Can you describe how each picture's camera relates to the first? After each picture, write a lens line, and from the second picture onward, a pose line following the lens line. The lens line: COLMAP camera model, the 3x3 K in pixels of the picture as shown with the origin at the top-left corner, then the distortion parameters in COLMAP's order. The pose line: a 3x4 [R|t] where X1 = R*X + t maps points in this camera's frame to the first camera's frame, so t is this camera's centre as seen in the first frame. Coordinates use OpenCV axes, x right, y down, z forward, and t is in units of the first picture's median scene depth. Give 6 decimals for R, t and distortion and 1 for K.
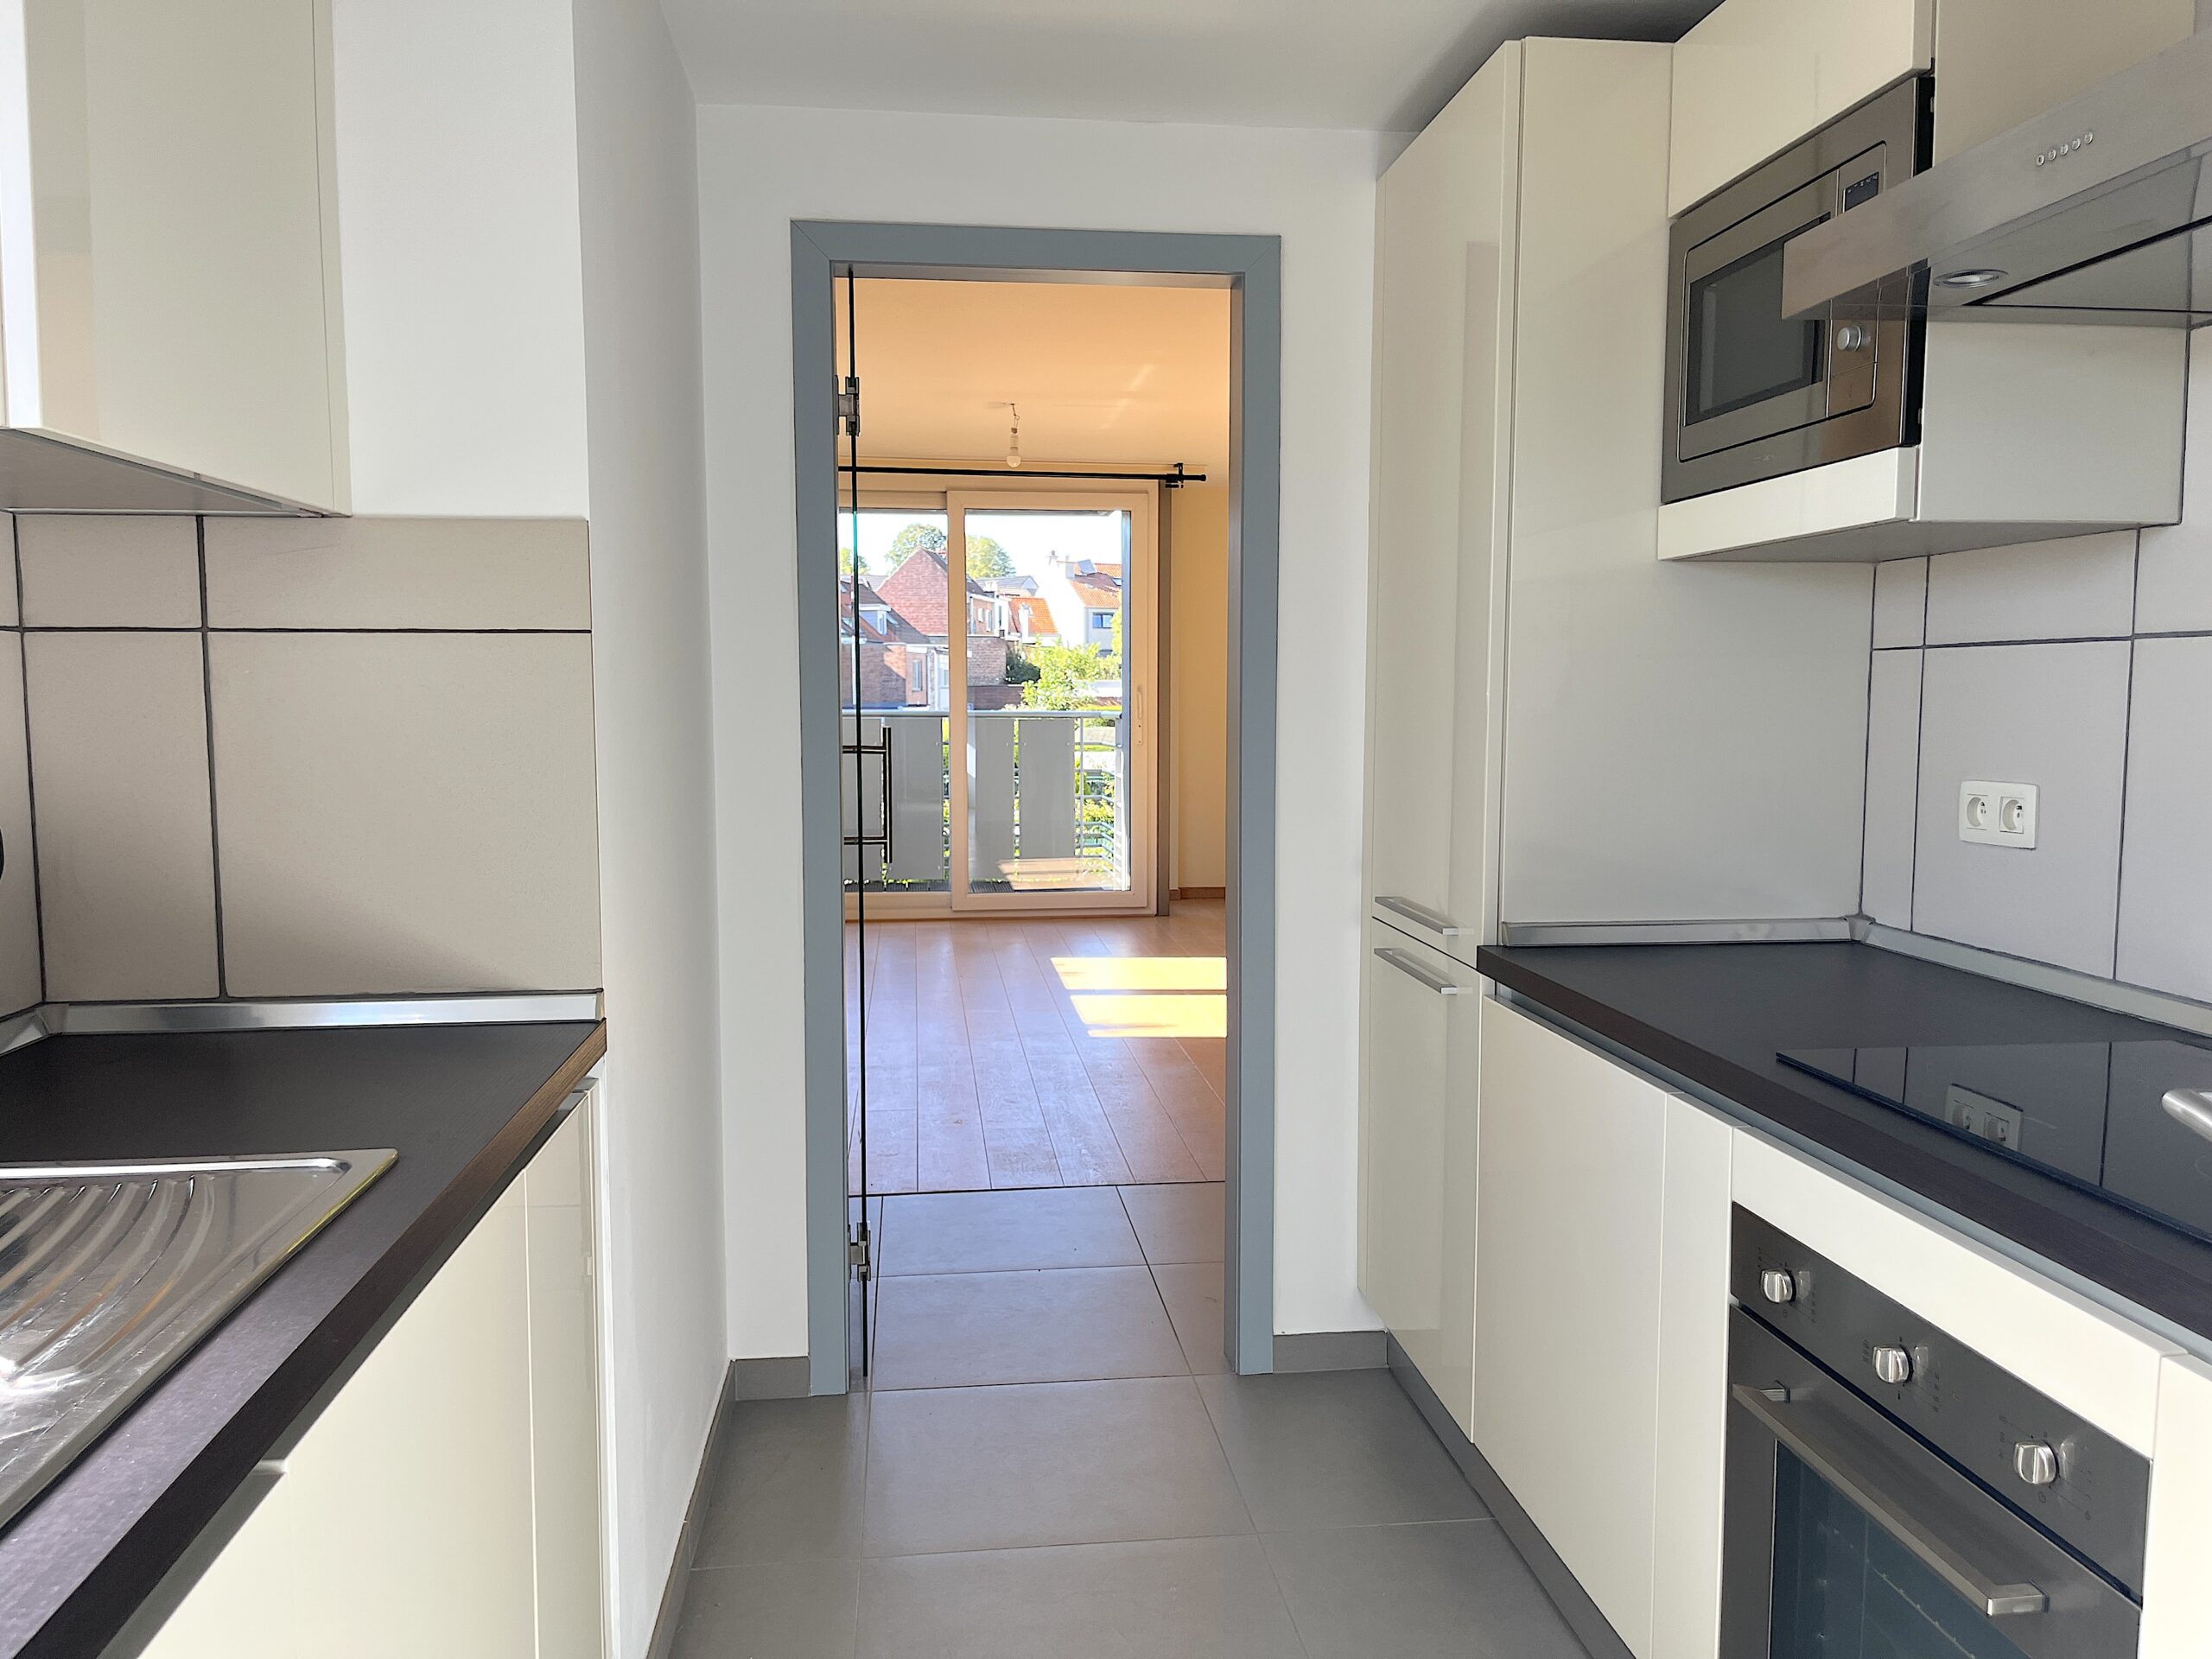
lens RADIAL K [[1665.0, 0, 1104.2], [0, 1665.0, 849.1], [0, 0, 1]] dist [0.053424, -0.053592]
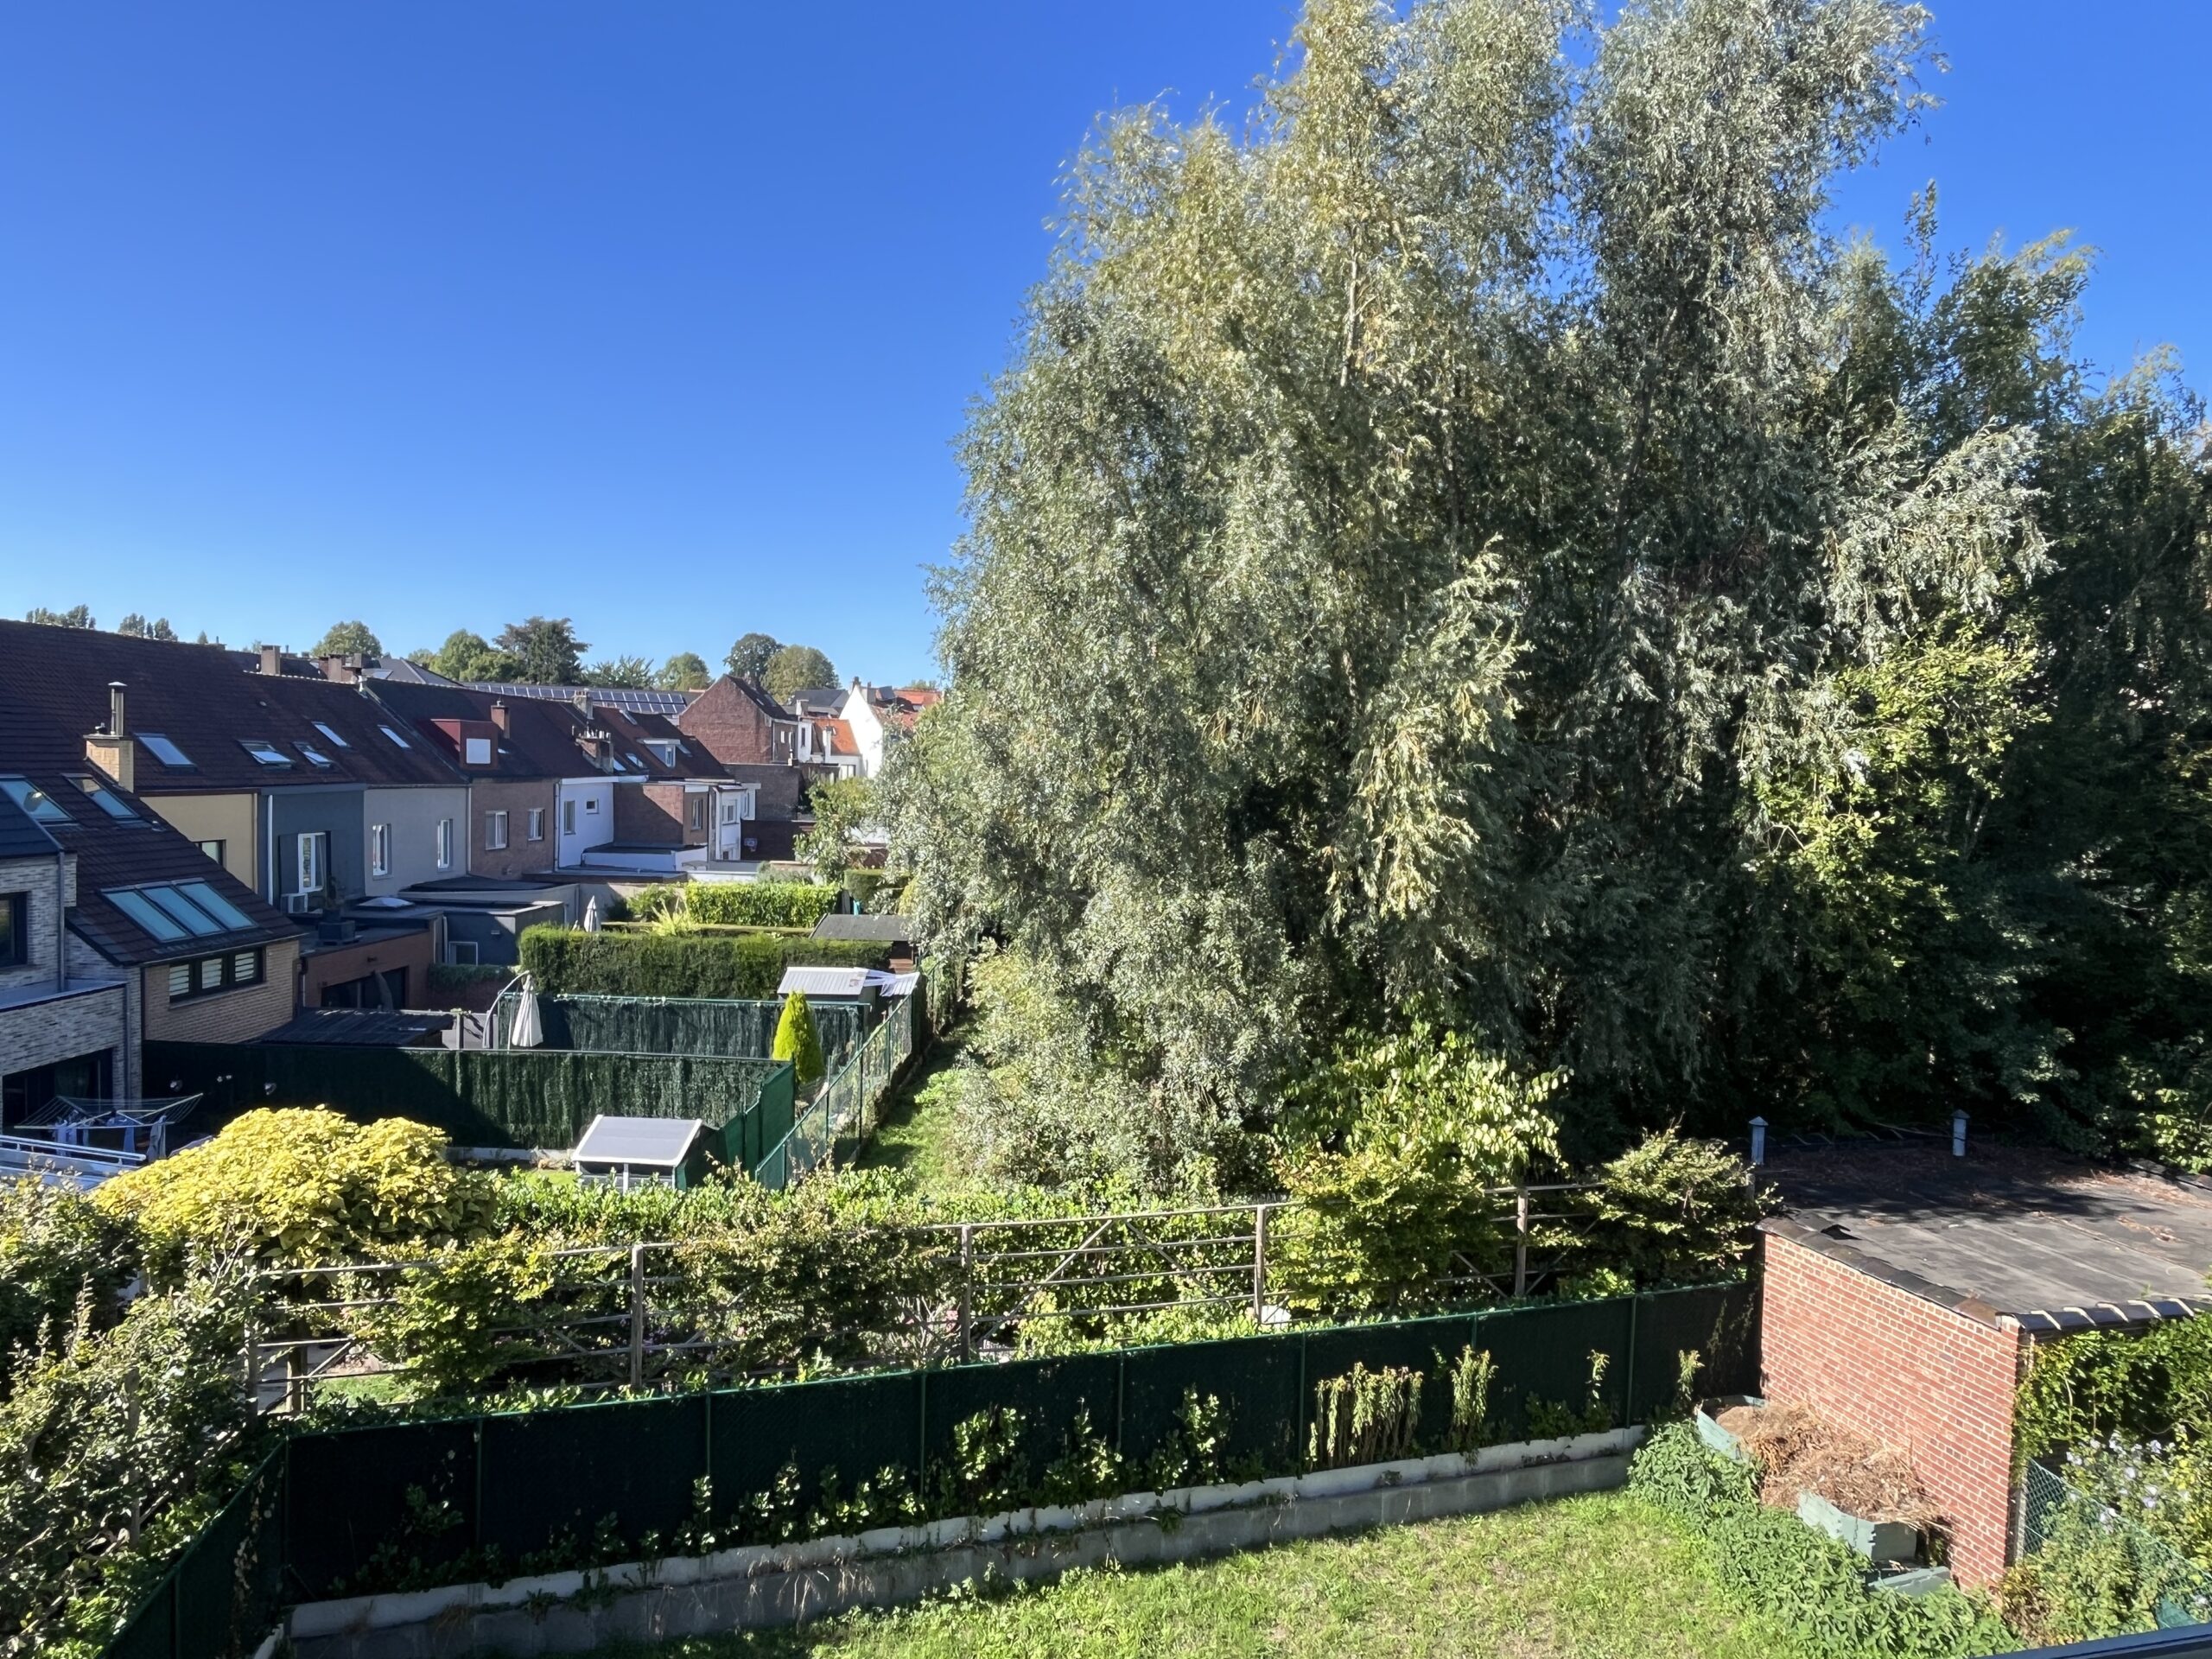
lens RADIAL K [[1419.3, 0, 1110.6], [0, 1419.3, 851.3], [0, 0, 1]] dist [-0.000639, 0.004156]
pose [[0.990909, 0.018287, 0.133283, 0.156747], [-0.012482, 0.998942, -0.044261, -0.340040], [-0.133952, 0.042195, 0.990089, 0.843163]]
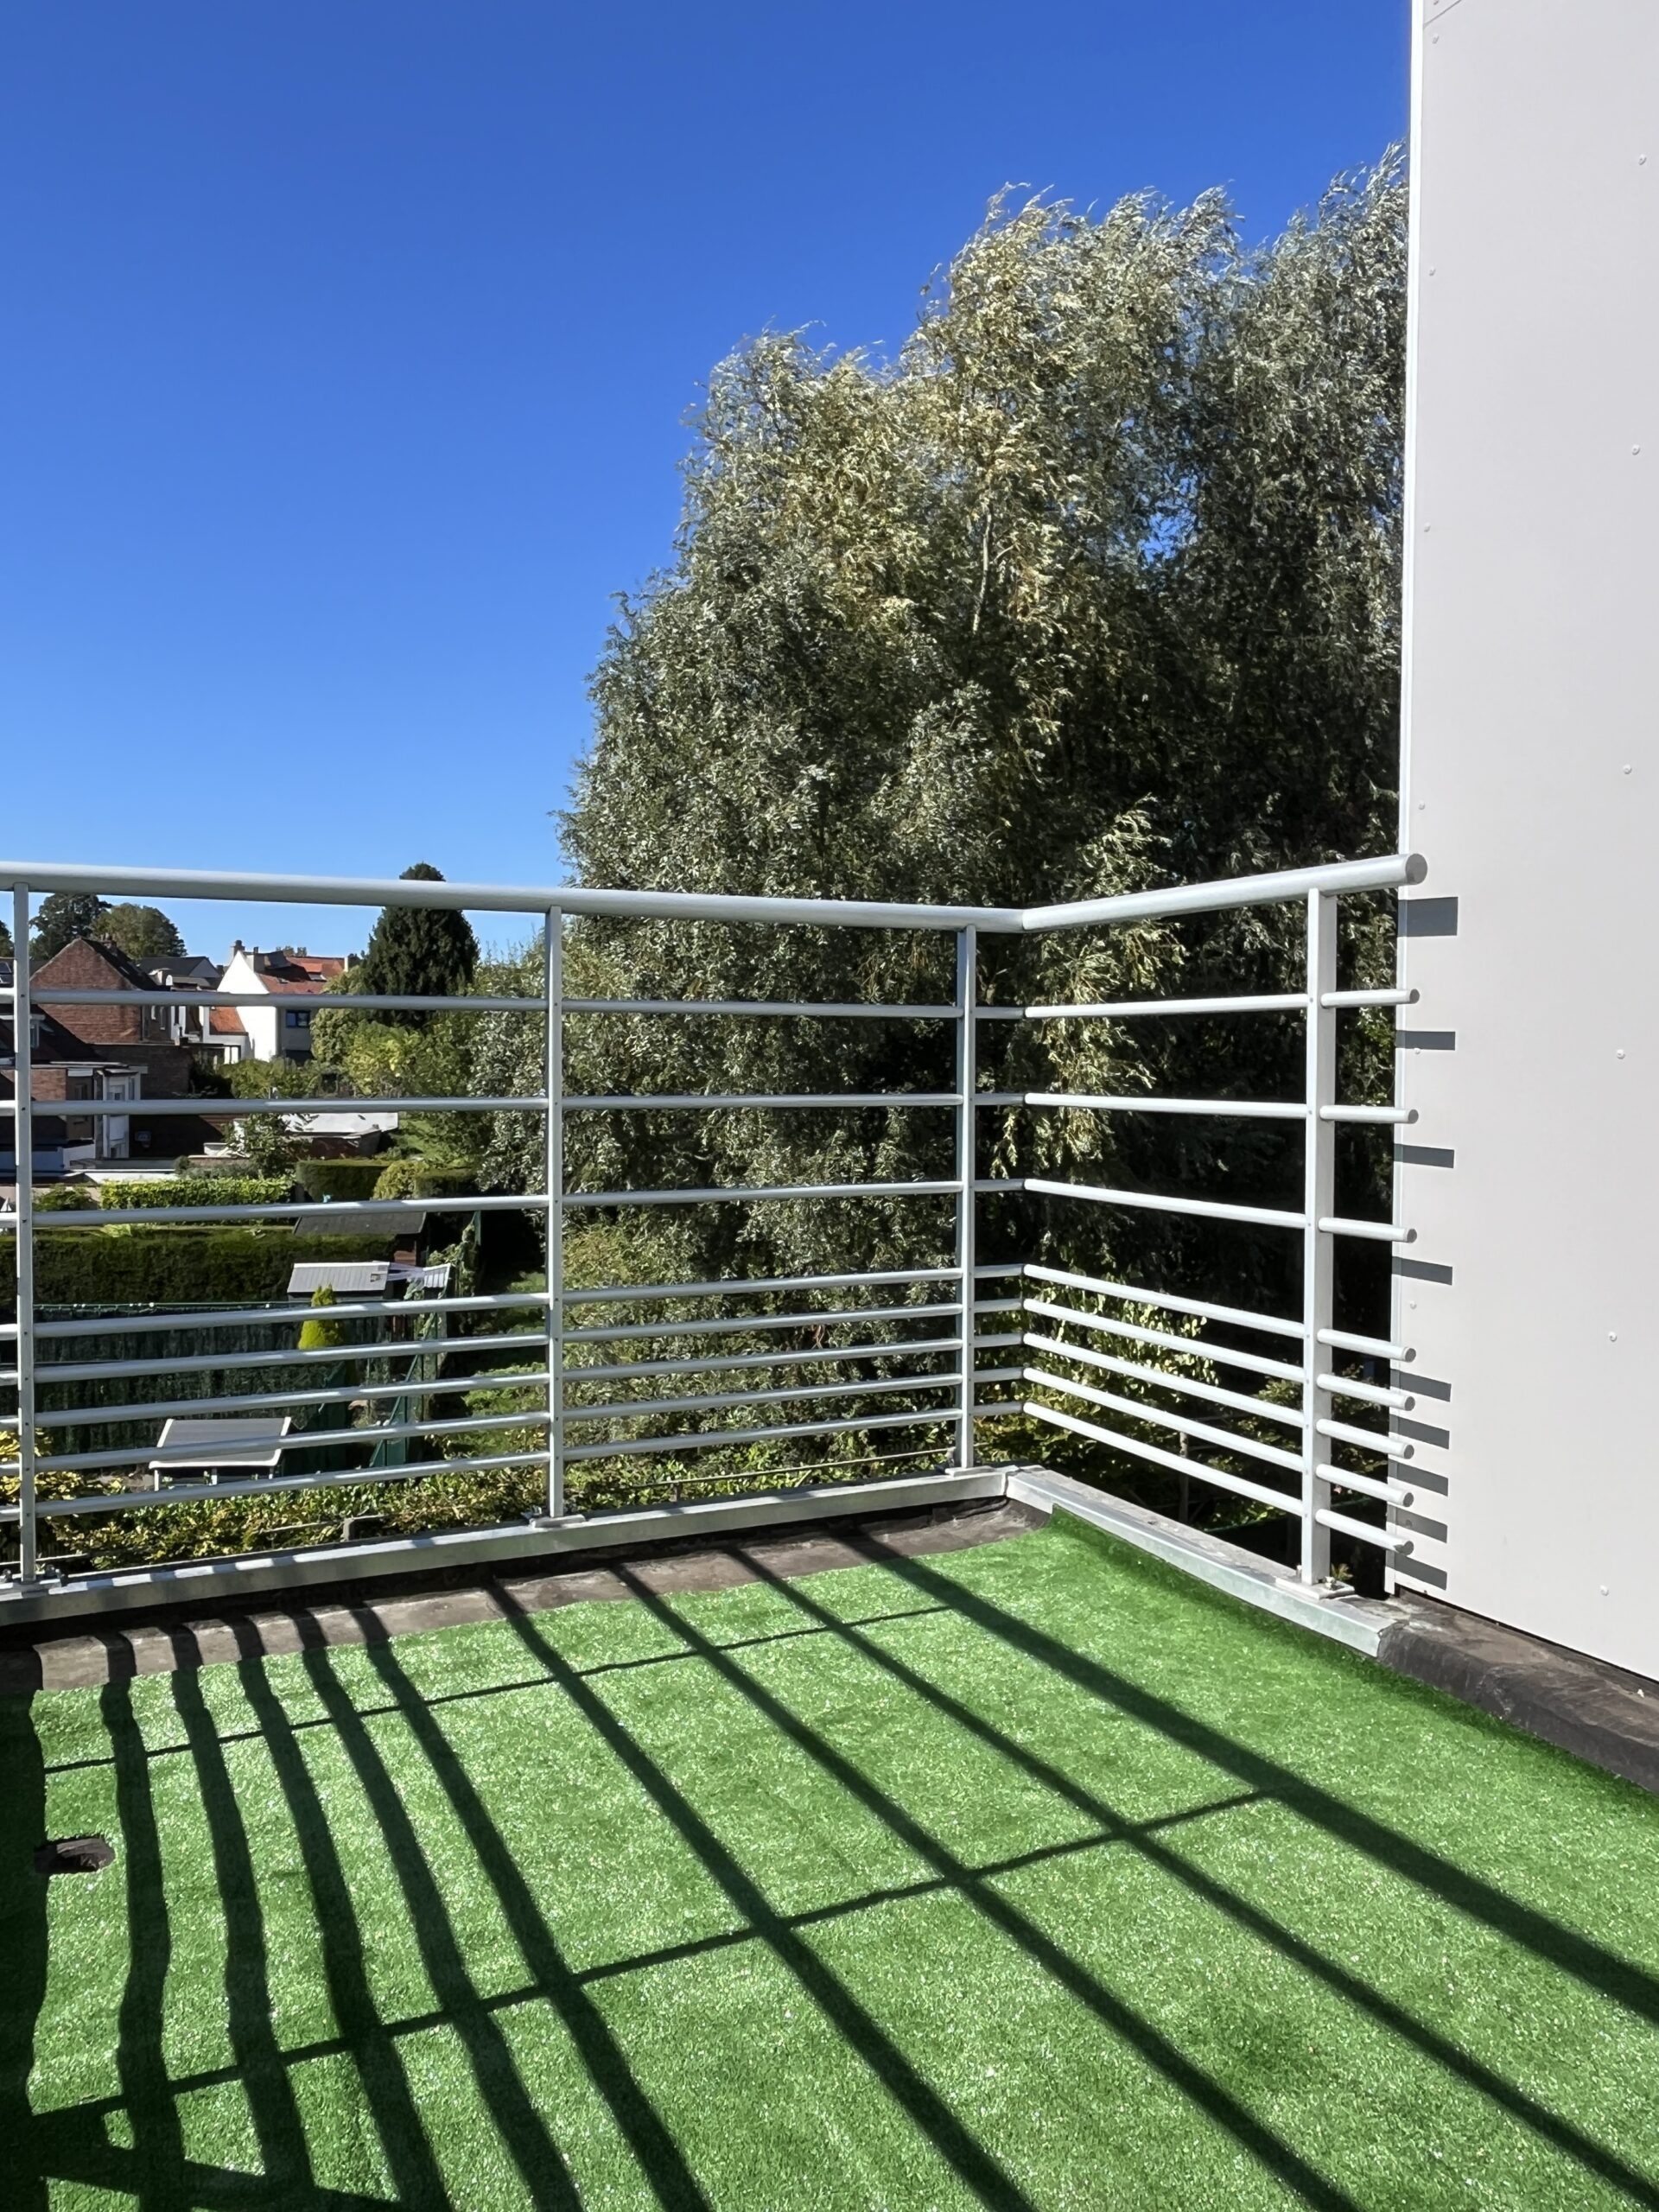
lens RADIAL K [[1635.2, 0, 855.0], [0, 1635.2, 1141.2], [0, 0, 1]] dist [0.004012, 0.000432]
pose [[0.943397, -0.005116, 0.331626, -0.127700], [0.021315, 0.998749, -0.045229, -0.289011], [-0.330980, 0.049738, 0.942326, 0.709611]]
